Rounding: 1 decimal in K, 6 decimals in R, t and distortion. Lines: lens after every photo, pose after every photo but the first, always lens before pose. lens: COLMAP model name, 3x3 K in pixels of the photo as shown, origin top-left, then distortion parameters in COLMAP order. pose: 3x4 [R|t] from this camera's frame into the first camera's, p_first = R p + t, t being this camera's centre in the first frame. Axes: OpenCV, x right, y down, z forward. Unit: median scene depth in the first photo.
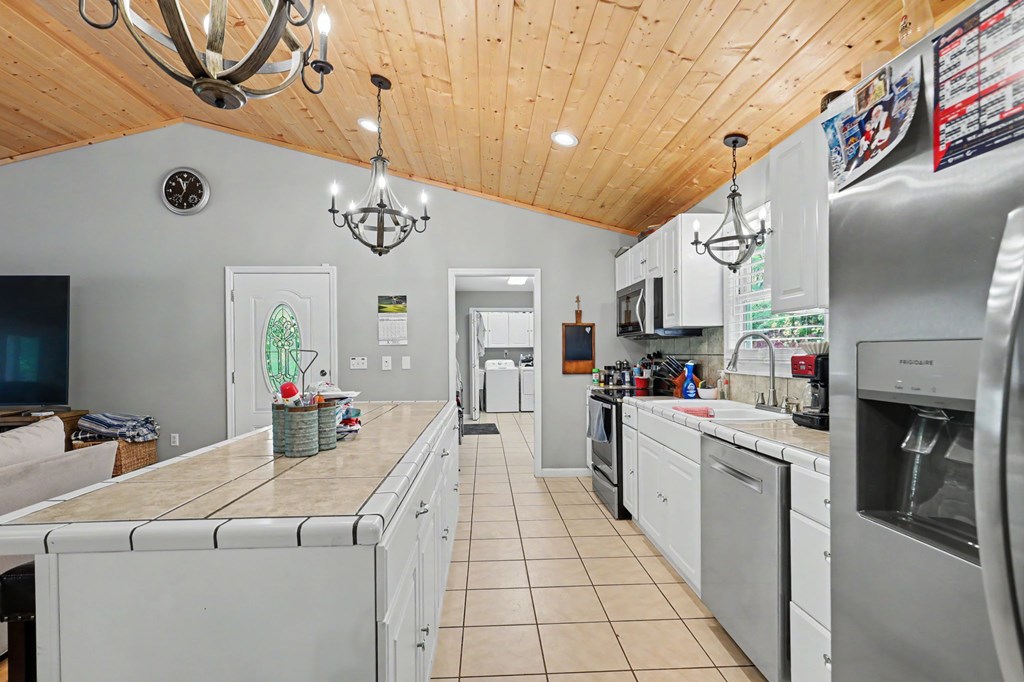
lens RADIAL K [[496.9, 0, 513.5], [0, 496.9, 348.9], [0, 0, 1]] dist [0.001843, 0.000525]
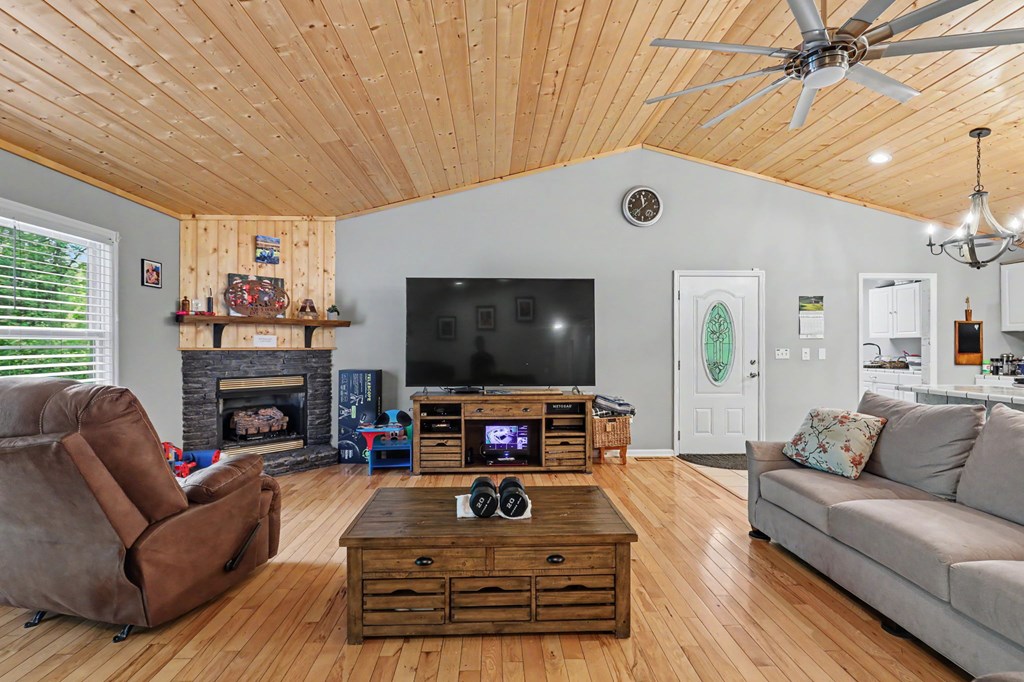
lens RADIAL K [[496.9, 0, 517.2], [0, 496.9, 343.5], [0, 0, 1]] dist [0.001843, 0.000525]
pose [[0.999812, 0.008732, -0.017327, -0.910849], [-0.008687, 0.999959, 0.002701, 0.006654], [0.017349, -0.002550, 0.999846, -0.175598]]
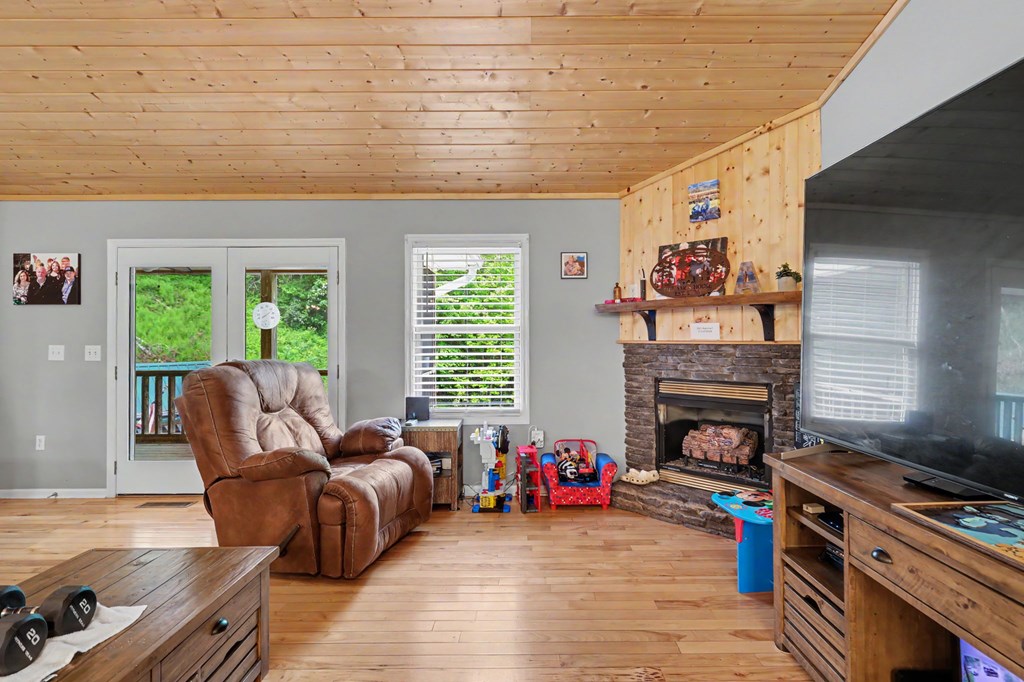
lens RADIAL K [[496.9, 0, 504.6], [0, 496.9, 337.5], [0, 0, 1]] dist [0.001843, 0.000525]
pose [[-0.047833, 0.004639, -0.998845, -0.697335], [0.009281, 0.999948, 0.004200, 0.012483], [0.998812, -0.009069, -0.047873, 0.637772]]
